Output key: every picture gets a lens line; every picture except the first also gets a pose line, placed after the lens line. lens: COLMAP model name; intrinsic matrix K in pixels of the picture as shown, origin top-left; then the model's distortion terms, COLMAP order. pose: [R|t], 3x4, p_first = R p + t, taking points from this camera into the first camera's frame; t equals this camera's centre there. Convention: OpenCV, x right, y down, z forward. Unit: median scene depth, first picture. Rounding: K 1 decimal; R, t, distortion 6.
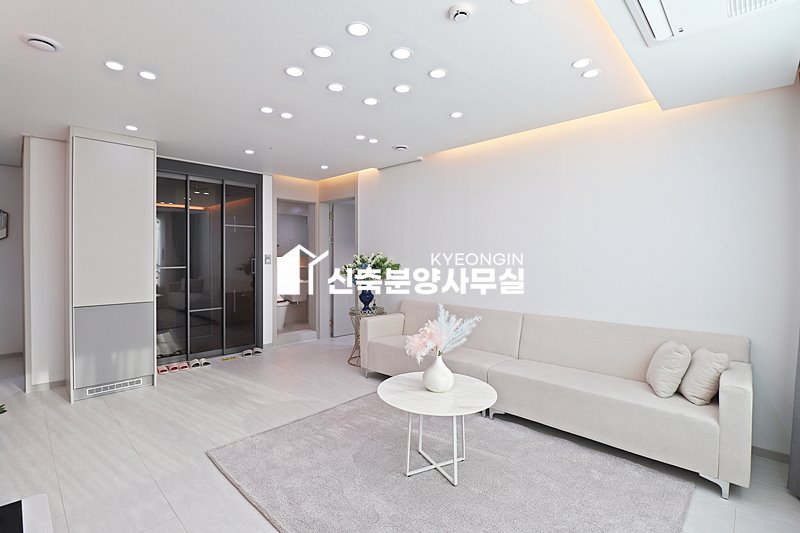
lens RADIAL K [[370.8, 0, 406.8], [0, 370.8, 258.7], [0, 0, 1]] dist [-0.002728, -0.010392]
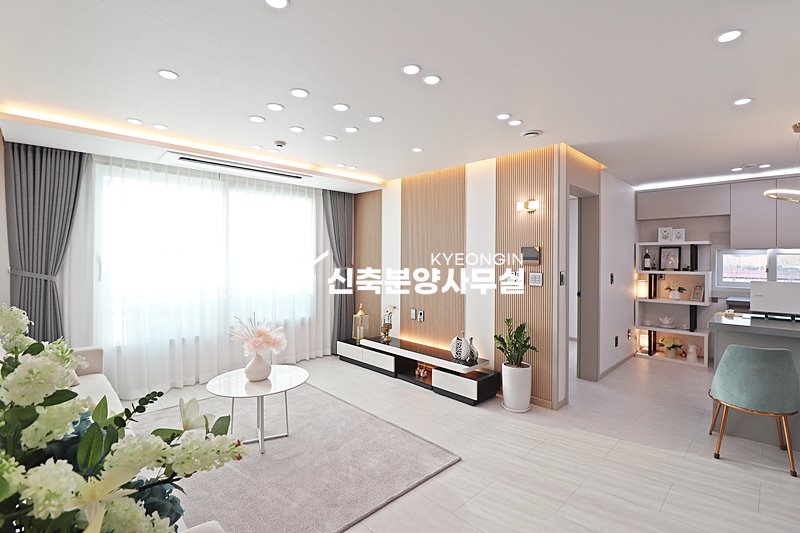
lens RADIAL K [[370.8, 0, 400.6], [0, 370.8, 260.0], [0, 0, 1]] dist [-0.002728, -0.010392]
pose [[-0.998127, -0.005692, 0.060904, -0.230668], [-0.004994, 0.999920, 0.011608, -0.029380], [-0.060965, 0.011282, -0.998076, 1.101836]]
